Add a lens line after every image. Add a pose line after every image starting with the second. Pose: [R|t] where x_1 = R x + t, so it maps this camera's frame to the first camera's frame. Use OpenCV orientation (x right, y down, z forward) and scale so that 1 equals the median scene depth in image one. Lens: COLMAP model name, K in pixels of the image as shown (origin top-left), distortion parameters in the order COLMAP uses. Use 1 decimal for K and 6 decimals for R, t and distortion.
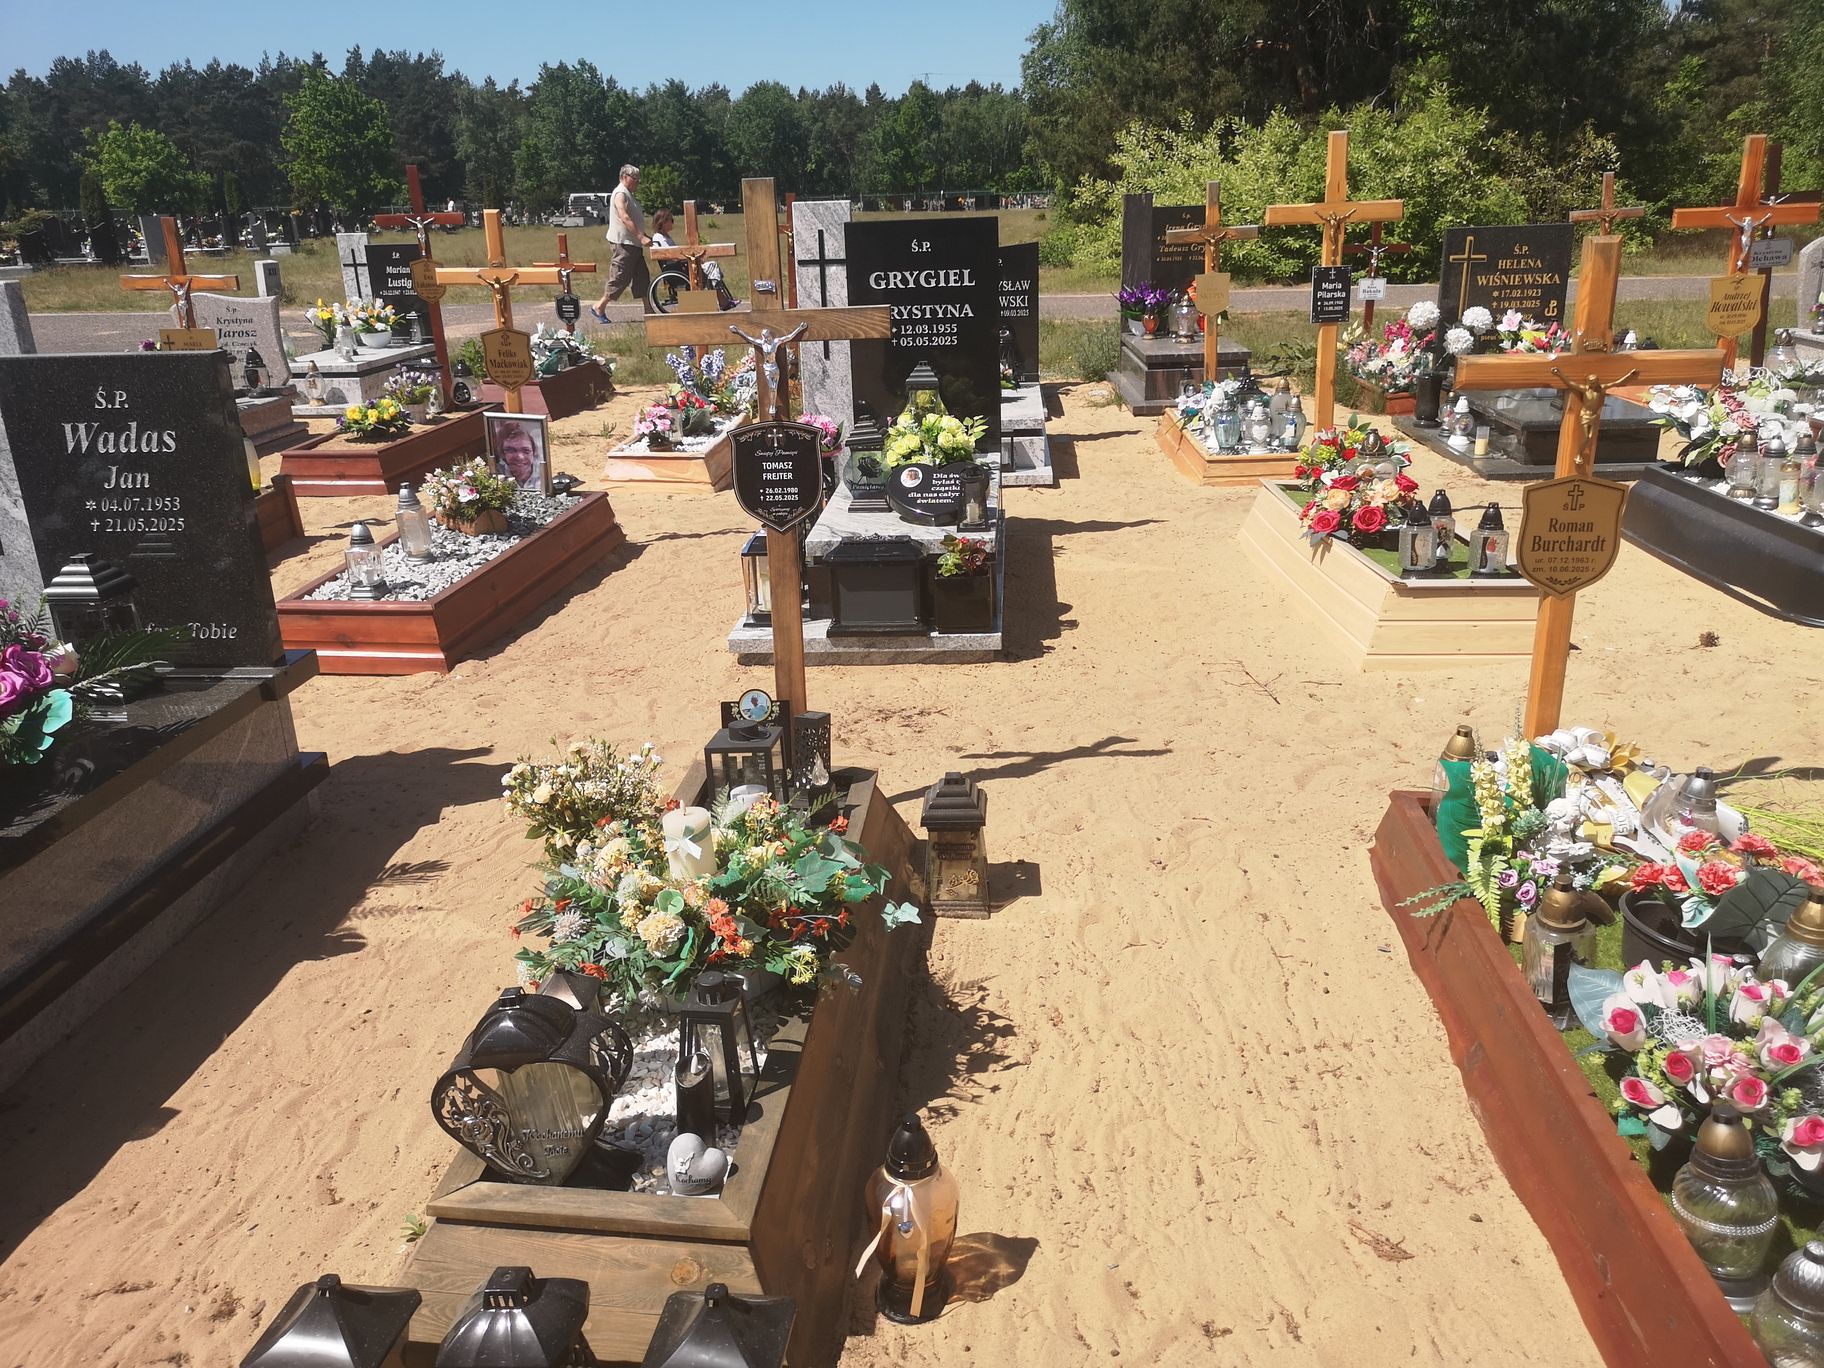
lens RADIAL K [[1402.3, 0, 915.4], [0, 1402.3, 673.3], [0, 0, 1]] dist [0.060234, -0.063423]
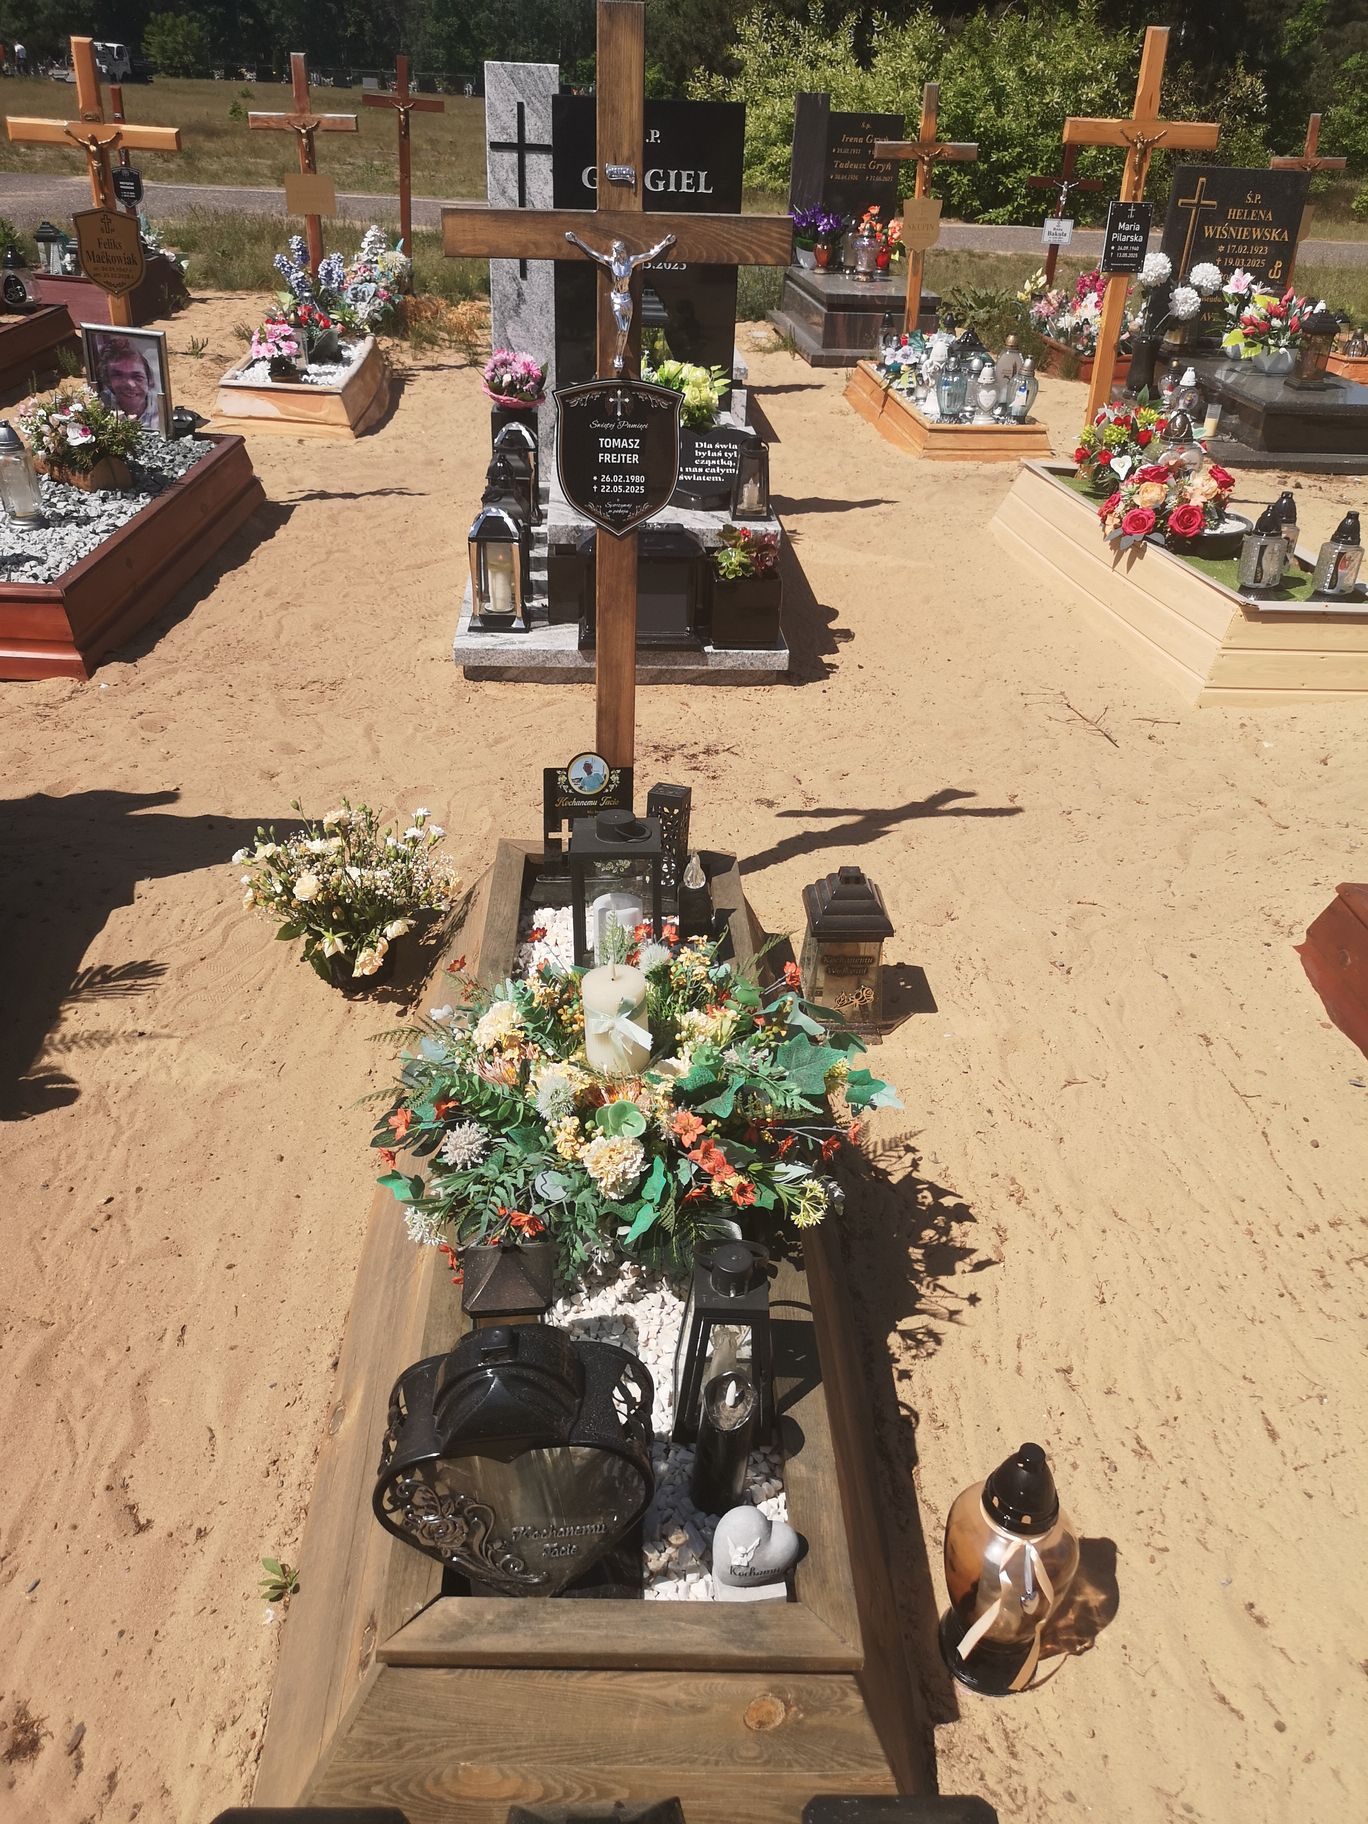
lens RADIAL K [[1400.6, 0, 684.0], [0, 1400.6, 912.0], [0, 0, 1]] dist [0.049240, -0.049857]
pose [[0.988869, -0.001035, 0.148788, -0.096866], [-0.028602, 0.980005, 0.196907, -0.030144], [-0.146017, -0.198971, 0.969066, 0.132462]]
